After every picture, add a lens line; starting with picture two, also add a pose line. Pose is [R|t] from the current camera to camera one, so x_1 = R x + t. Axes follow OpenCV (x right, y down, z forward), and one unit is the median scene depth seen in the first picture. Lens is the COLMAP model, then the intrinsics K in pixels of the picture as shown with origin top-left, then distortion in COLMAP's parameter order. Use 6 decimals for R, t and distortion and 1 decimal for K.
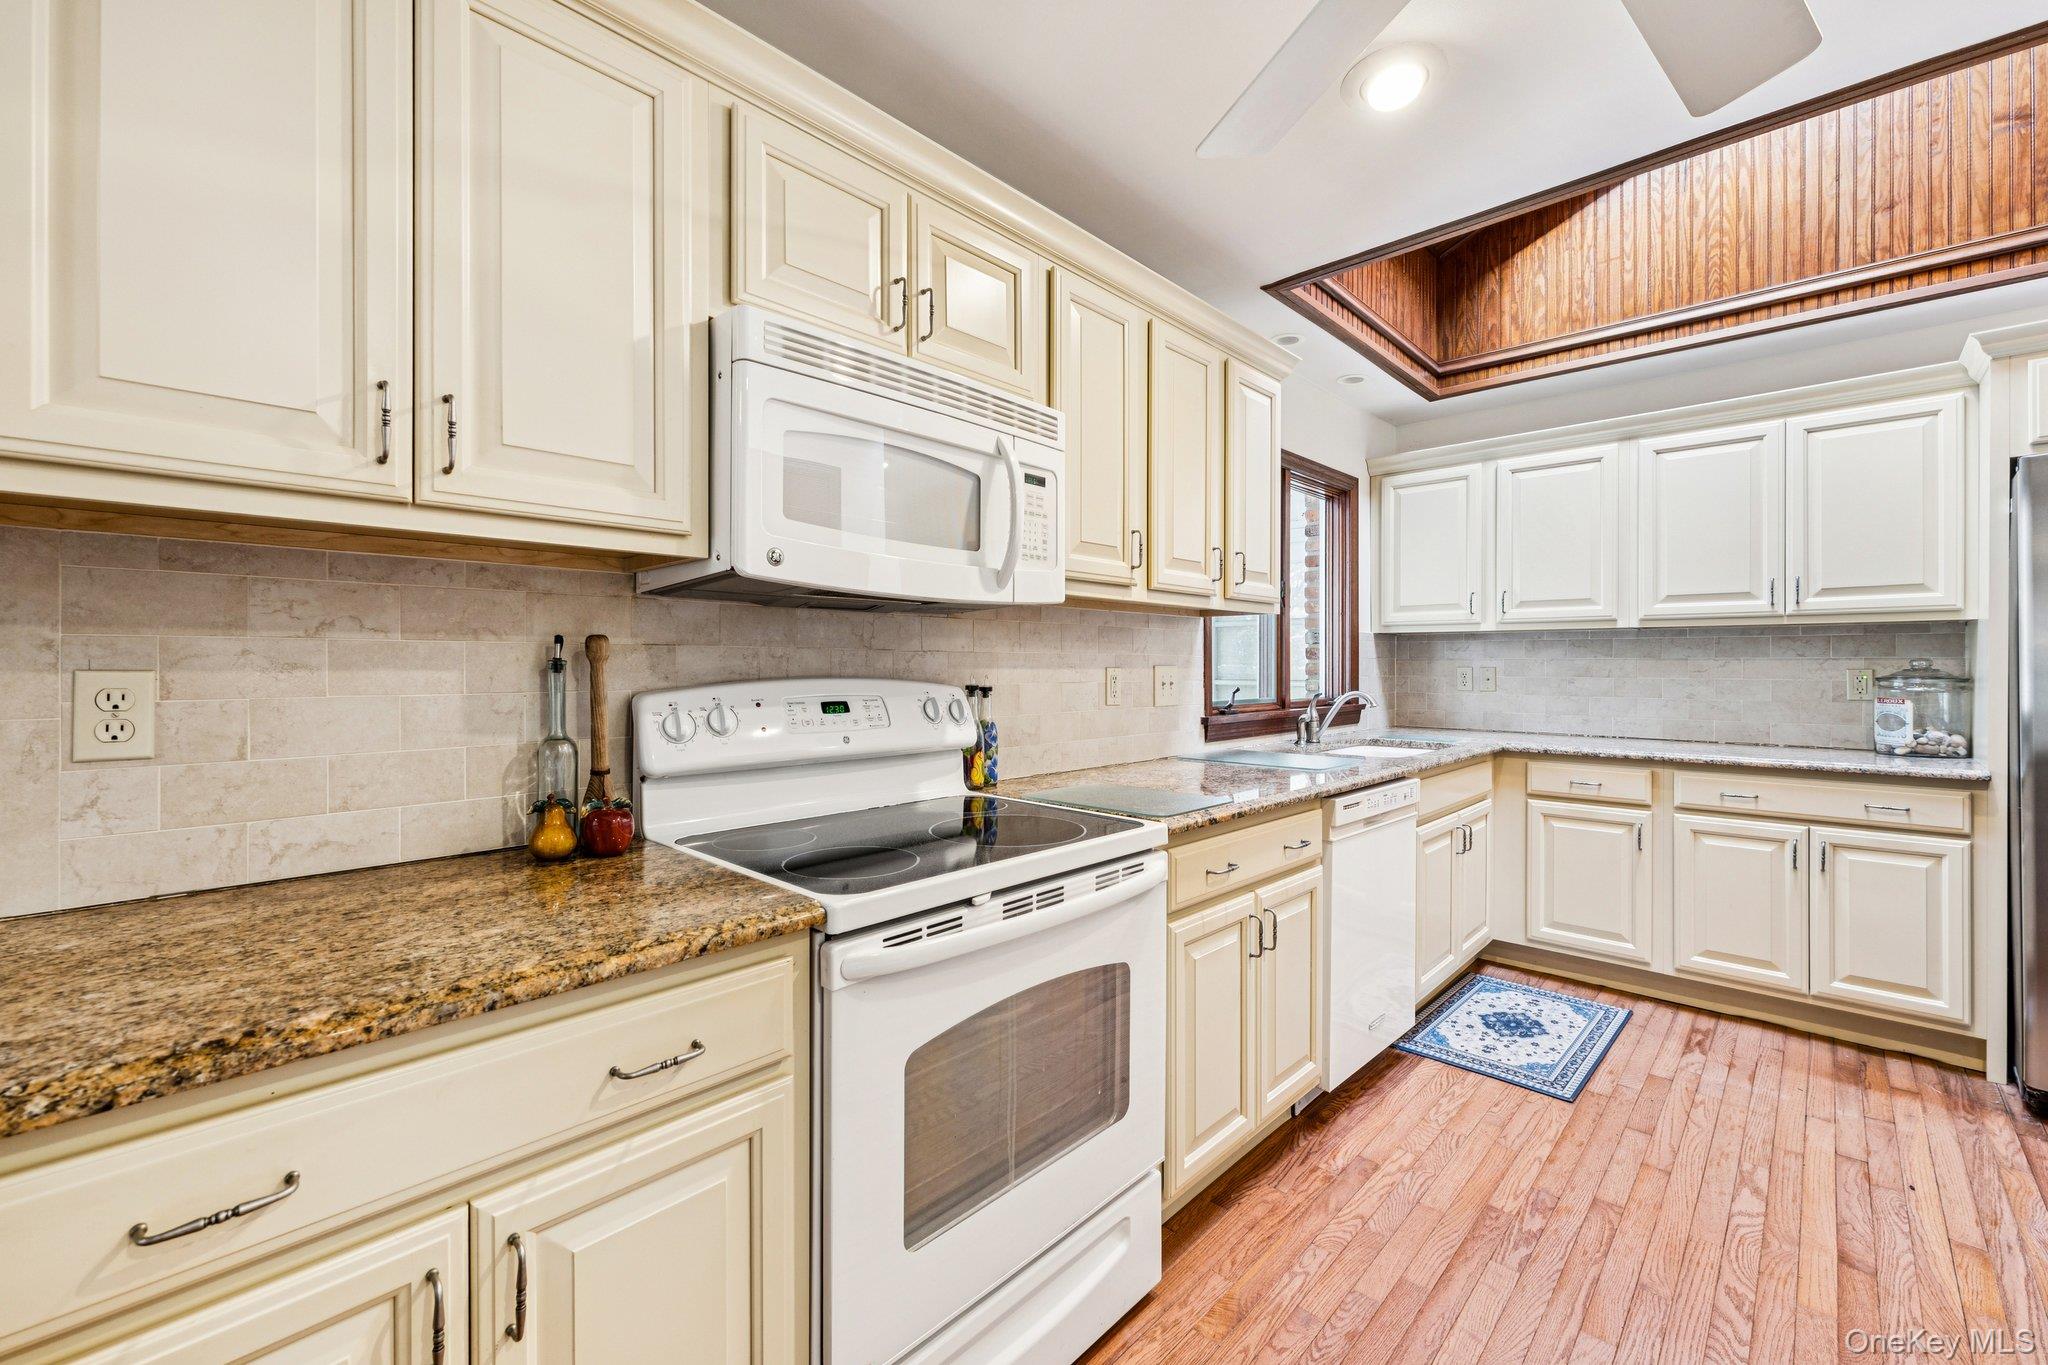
lens RADIAL K [[828.6, 0, 1031.6], [0, 828.6, 682.9], [0, 0, 1]] dist [0.001233, -0.000265]
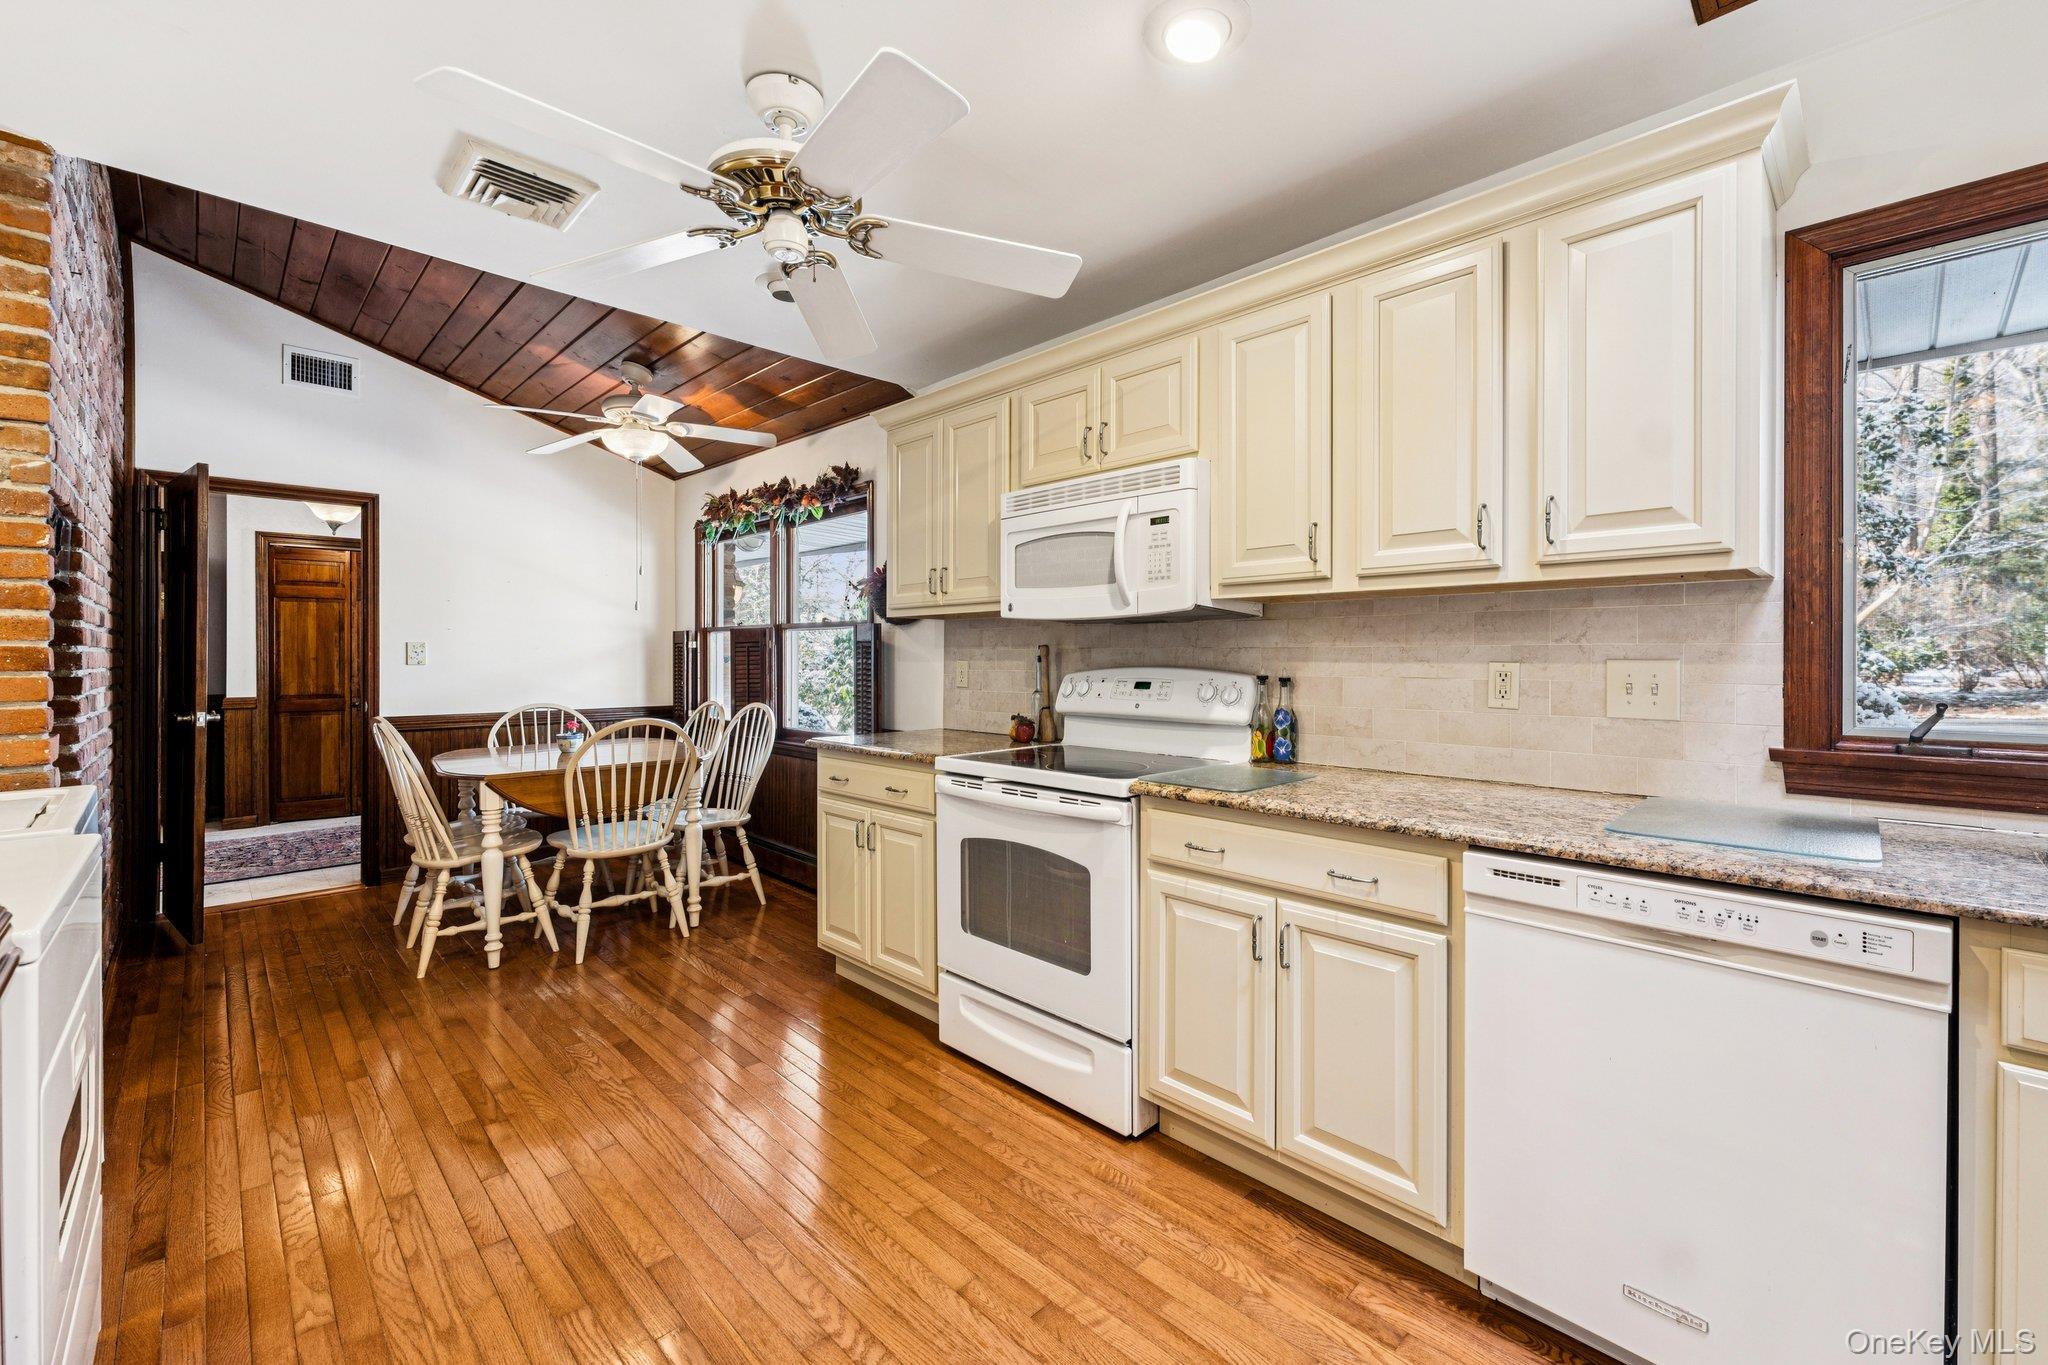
lens RADIAL K [[831.6, 0, 1017.1], [0, 831.6, 676.8], [0, 0, 1]] dist [0.000648, 0.000039]
pose [[-0.027299, 0.019892, -0.999429, 1.268483], [-0.025798, 0.999455, 0.020597, -0.012504], [0.999294, 0.026346, -0.026771, 0.754143]]
